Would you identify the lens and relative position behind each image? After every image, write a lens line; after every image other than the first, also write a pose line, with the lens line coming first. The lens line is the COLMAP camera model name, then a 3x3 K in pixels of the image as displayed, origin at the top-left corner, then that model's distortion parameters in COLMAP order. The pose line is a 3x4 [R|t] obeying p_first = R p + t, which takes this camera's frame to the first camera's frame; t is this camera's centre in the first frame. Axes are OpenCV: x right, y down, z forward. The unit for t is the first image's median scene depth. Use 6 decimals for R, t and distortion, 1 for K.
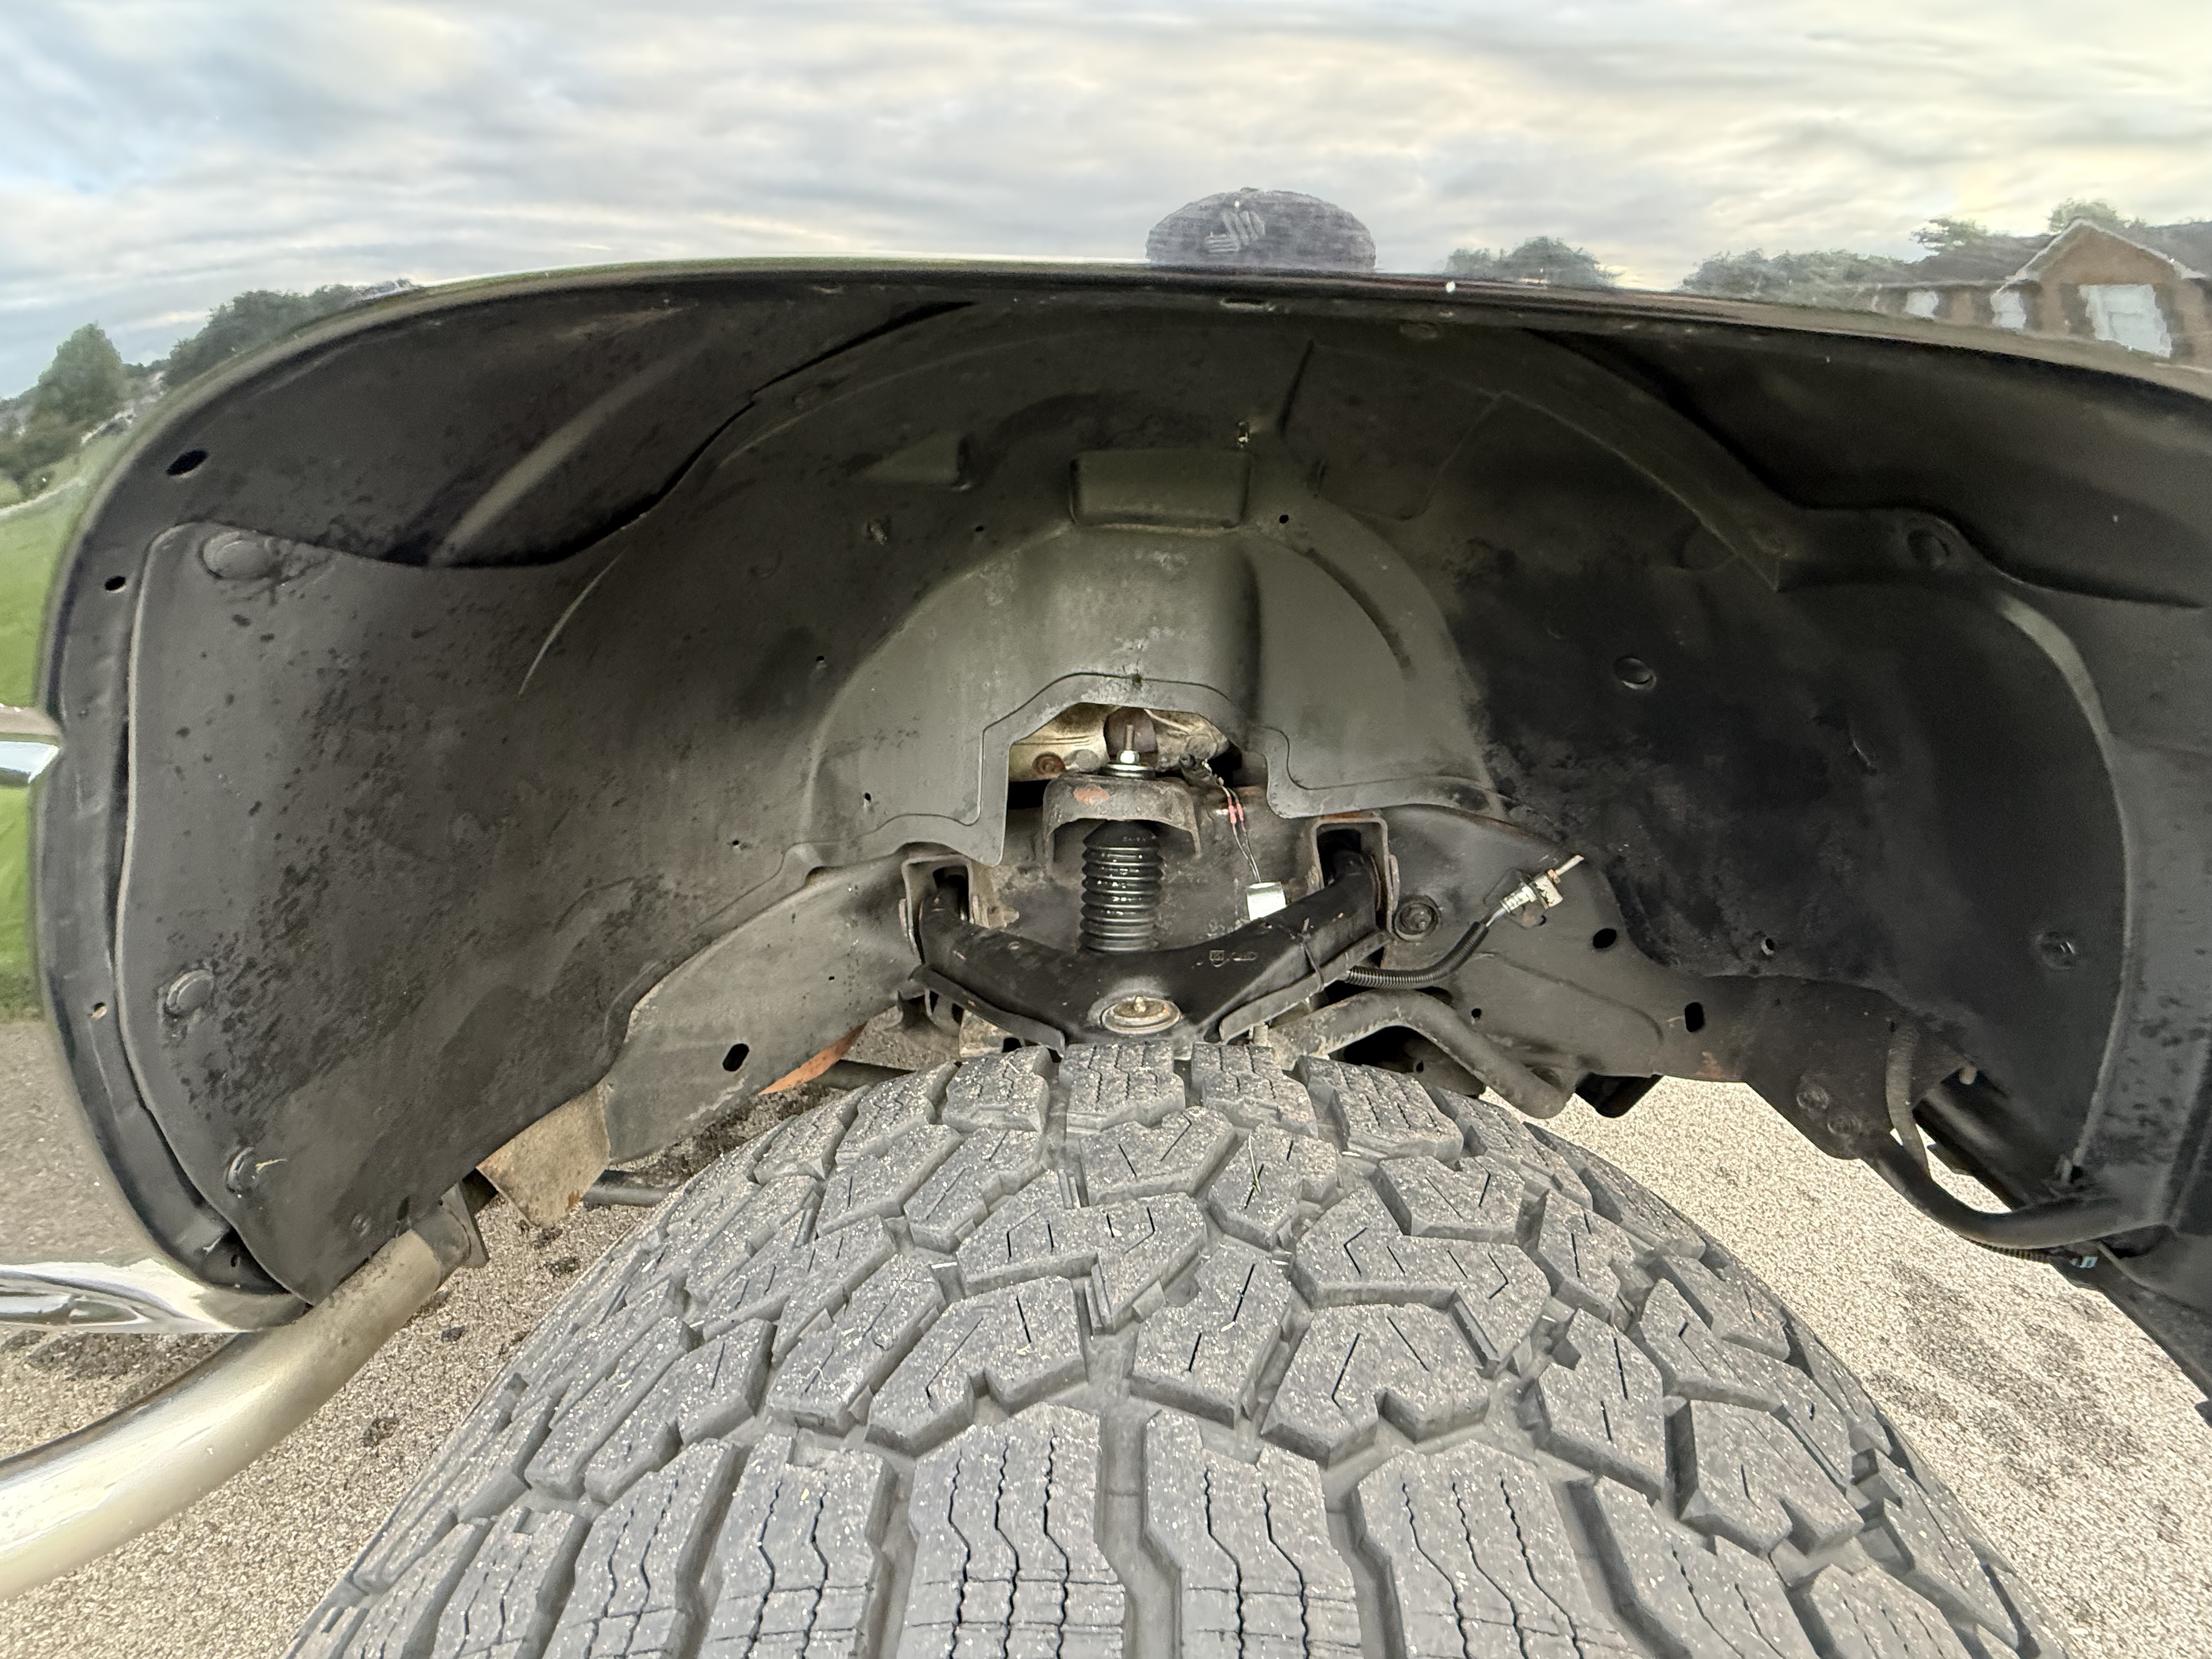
lens RADIAL K [[871.6, 0, 1105.4], [0, 871.6, 837.6], [0, 0, 1]] dist [-0.001650, 0.000049]
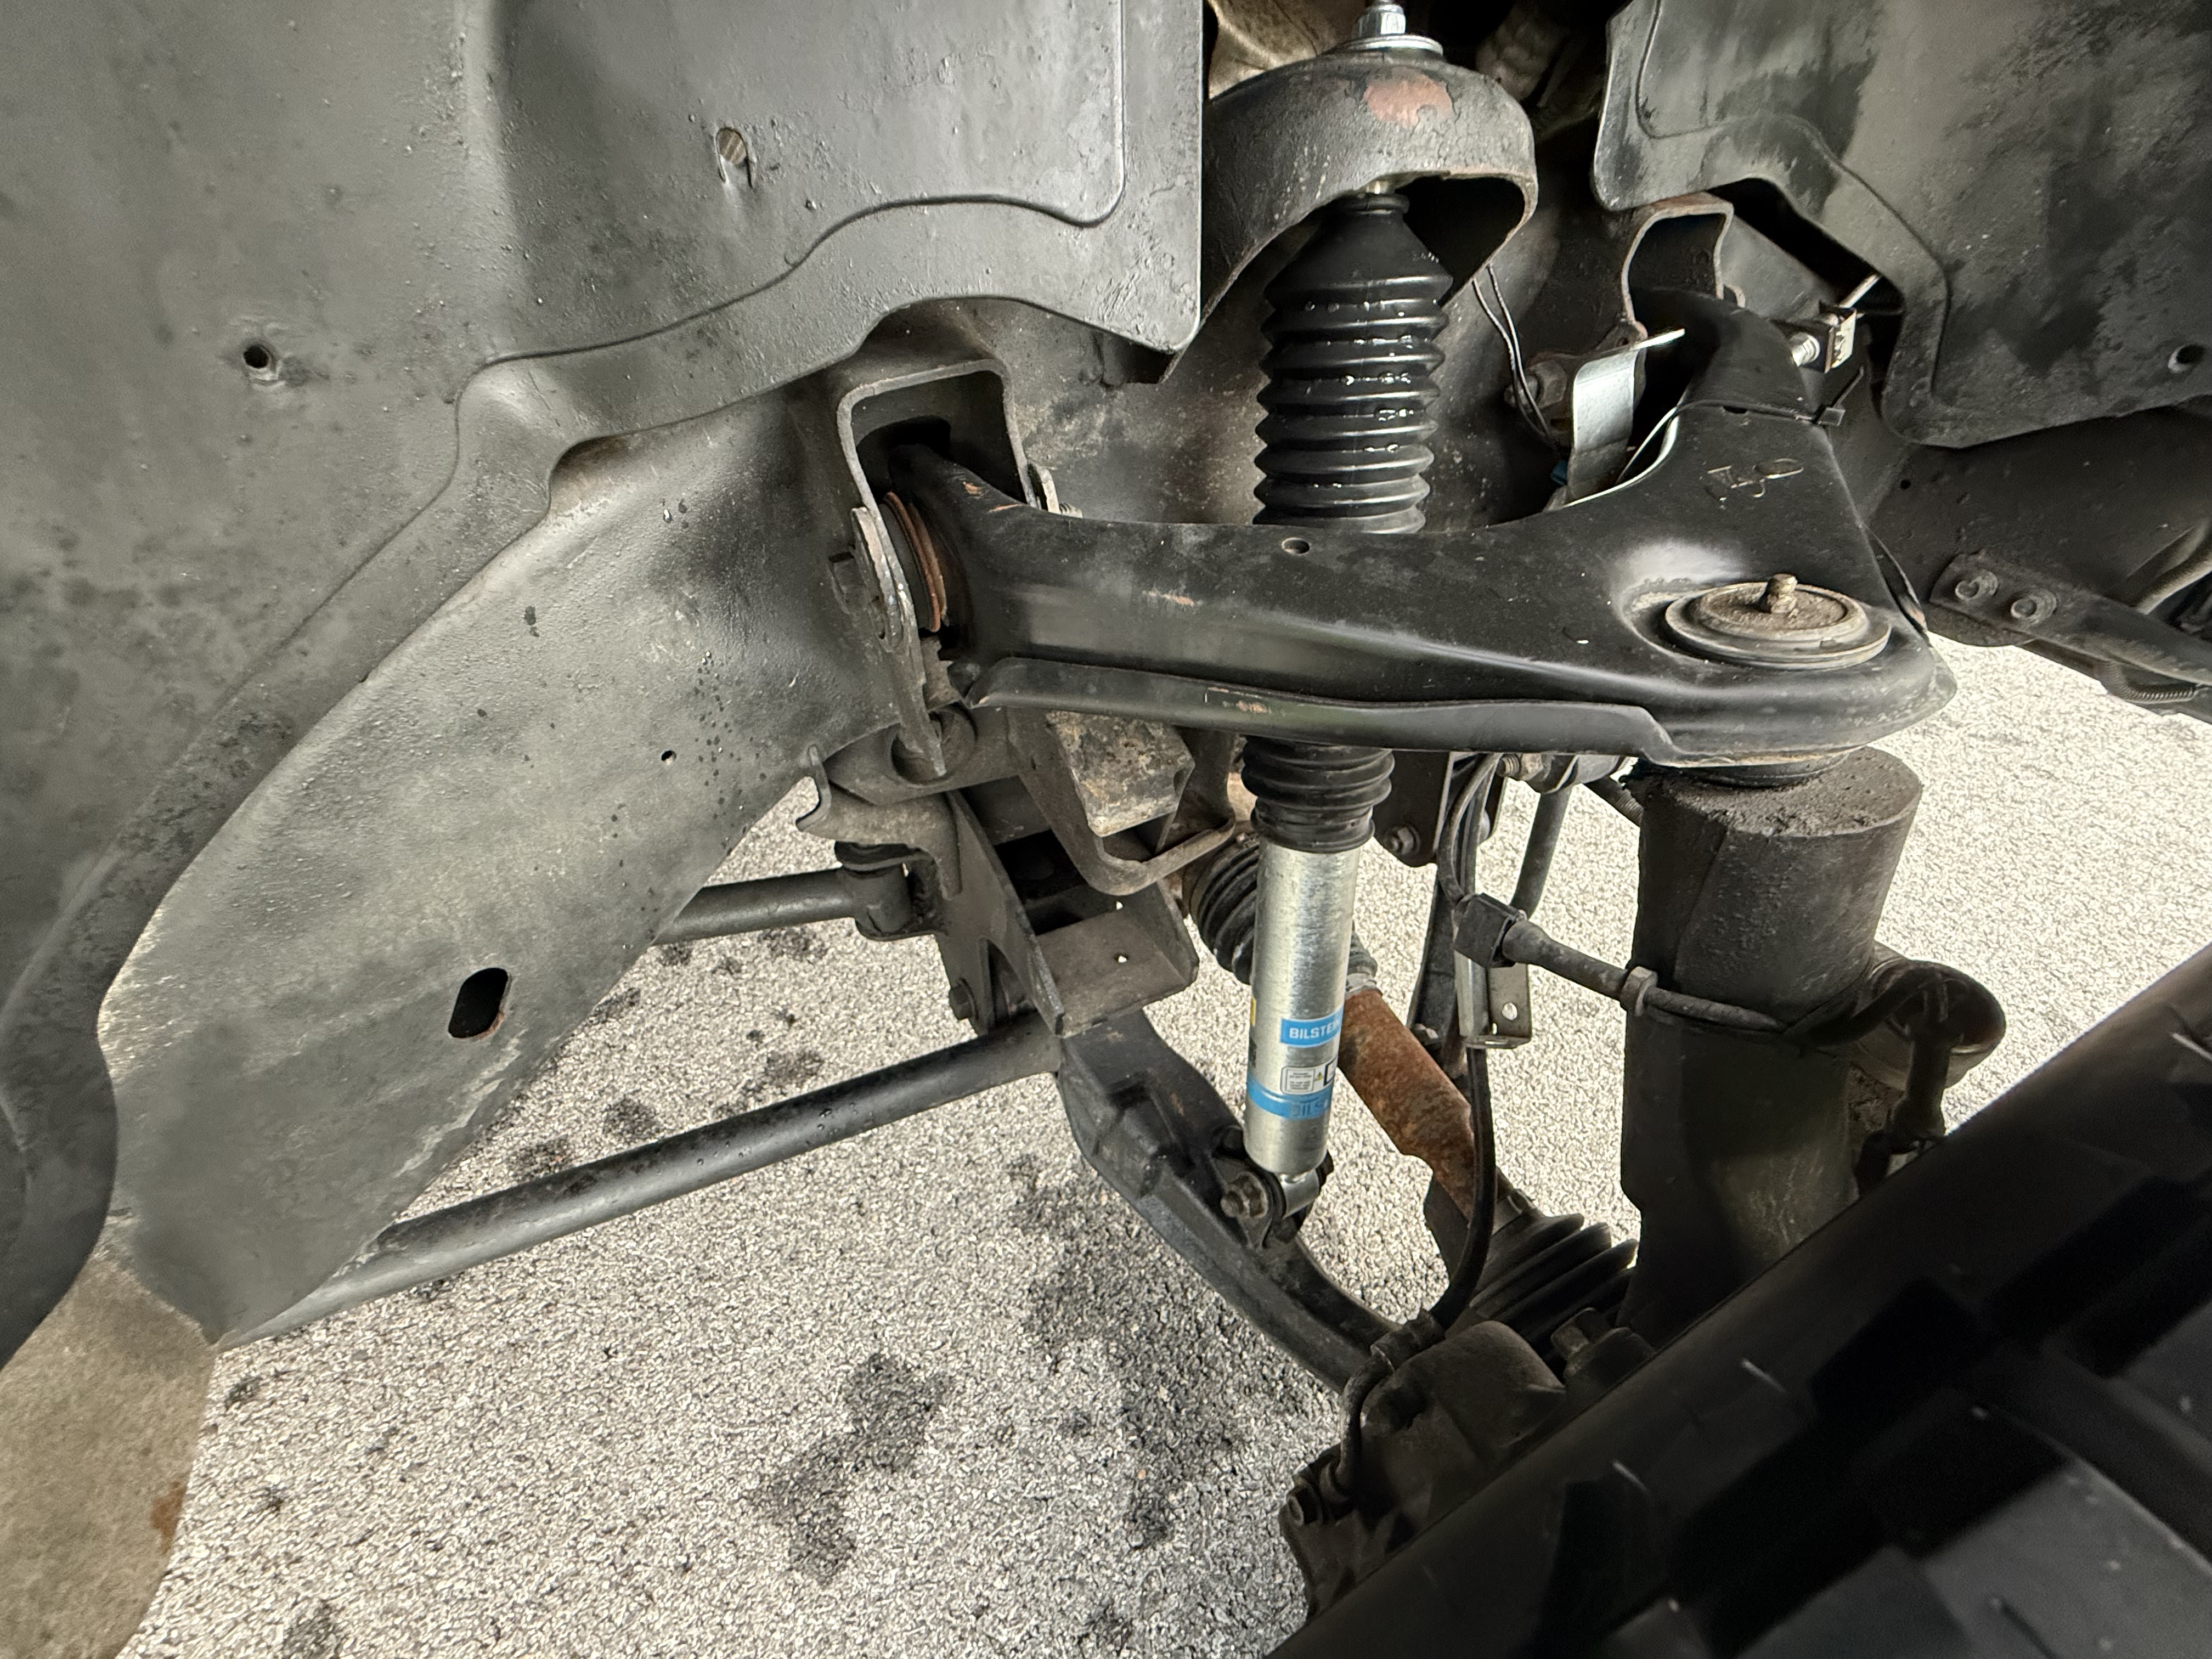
lens RADIAL K [[871.6, 0, 1105.4], [0, 871.6, 837.6], [0, 0, 1]] dist [-0.001650, 0.000049]
pose [[0.864452, -0.299365, 0.403860, -0.337600], [0.137837, 0.913715, 0.382264, 0.072489], [-0.483449, -0.274782, 0.831127, 0.586442]]
